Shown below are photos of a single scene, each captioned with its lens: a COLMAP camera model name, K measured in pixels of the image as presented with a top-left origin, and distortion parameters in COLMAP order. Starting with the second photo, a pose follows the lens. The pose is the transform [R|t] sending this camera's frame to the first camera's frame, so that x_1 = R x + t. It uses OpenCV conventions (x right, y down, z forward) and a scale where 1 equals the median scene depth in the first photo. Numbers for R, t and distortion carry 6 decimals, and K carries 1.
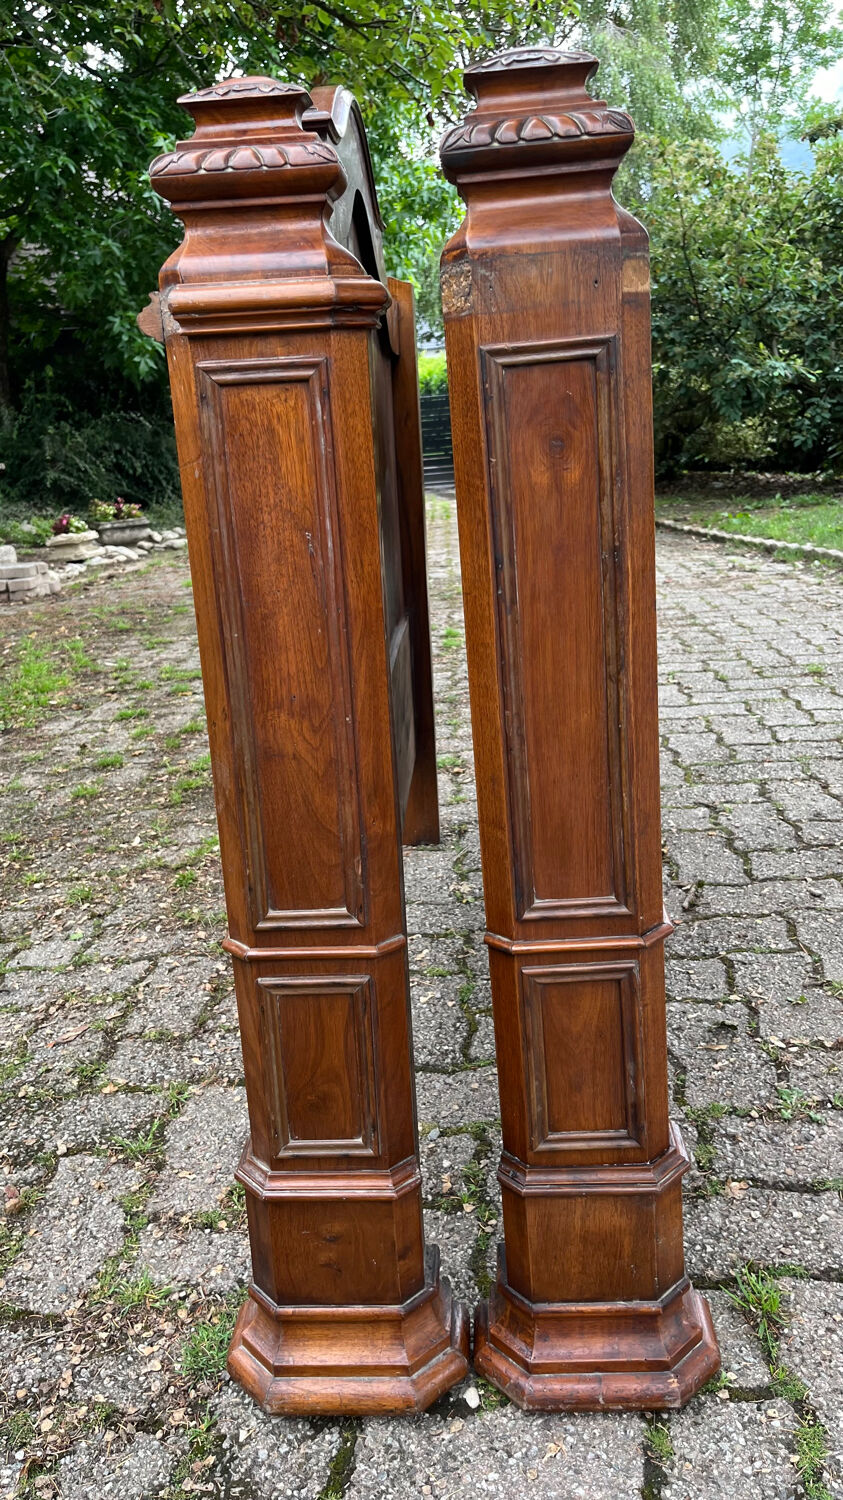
lens RADIAL K [[1136.9, 0, 421.8], [0, 1136.9, 743.4], [0, 0, 1]] dist [0.031723, -0.037116]
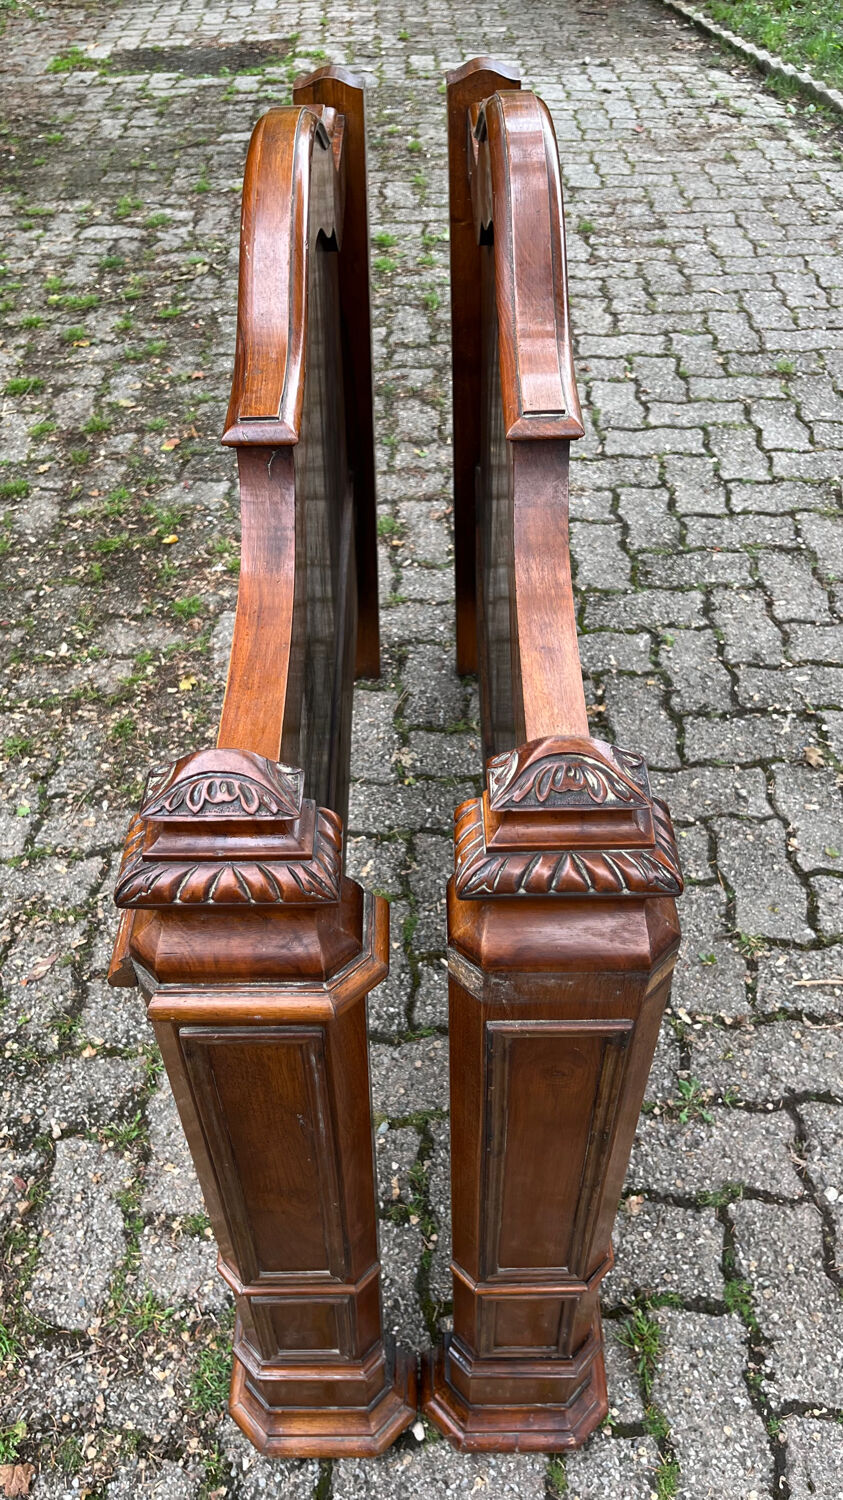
lens RADIAL K [[1136.9, 0, 416.0], [0, 1136.9, 754.0], [0, 0, 1]] dist [0.031723, -0.037116]
pose [[0.997266, 0.001458, 0.073885, -0.042688], [-0.036931, 0.875838, 0.481190, -0.547789], [-0.064010, -0.482603, 0.873497, 0.166191]]
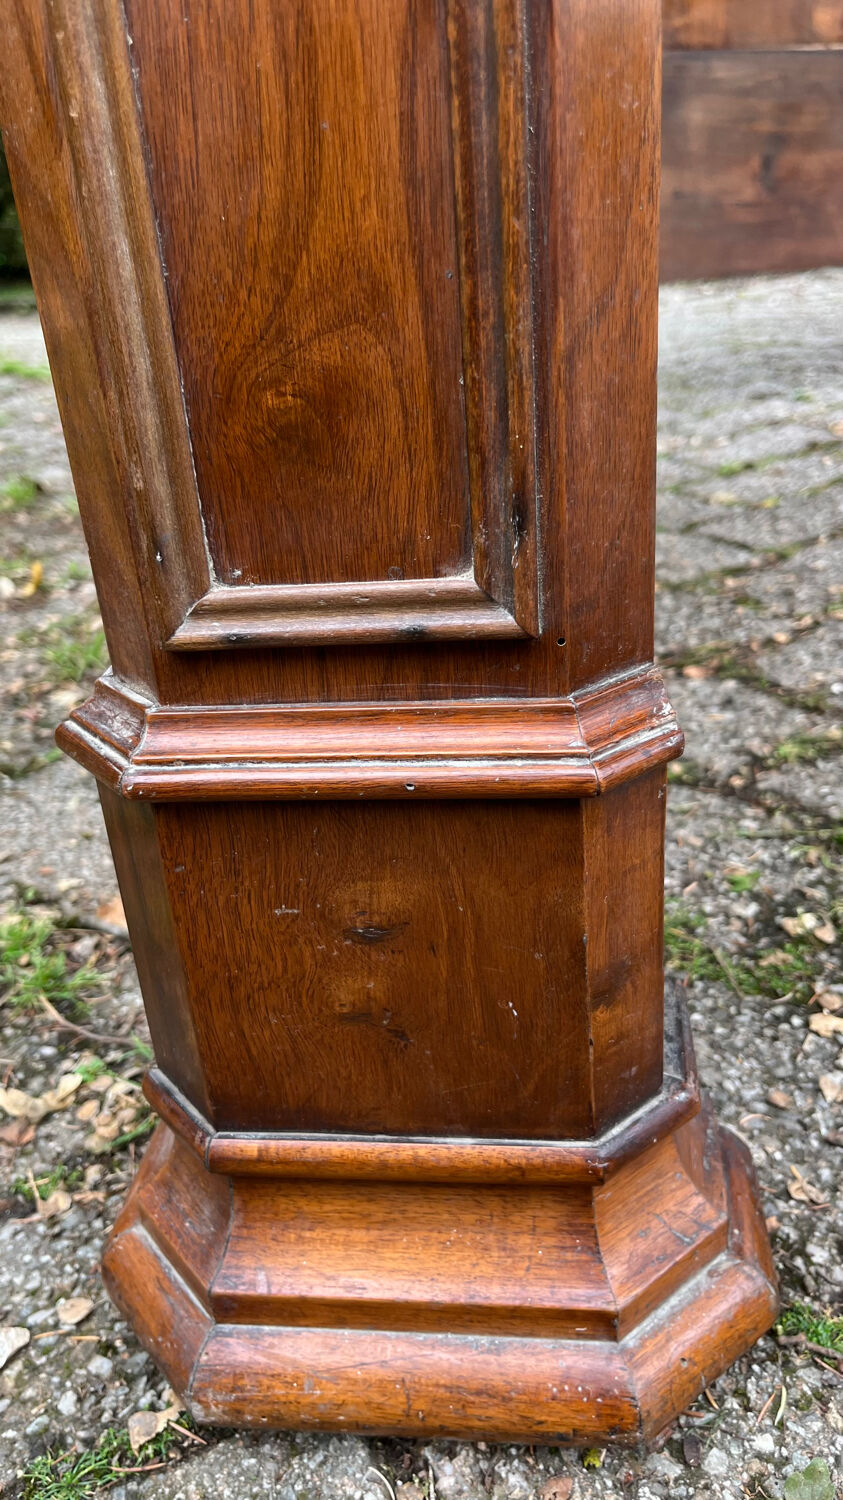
lens RADIAL K [[1185.5, 0, 420.7], [0, 1185.5, 747.7], [0, 0, 1]] dist [0.007900, -0.044949]
pose [[0.997405, 0.003870, -0.071897, -0.030755], [0.008046, 0.986307, 0.164721, 0.235238], [0.071550, -0.164872, 0.983716, 0.493731]]
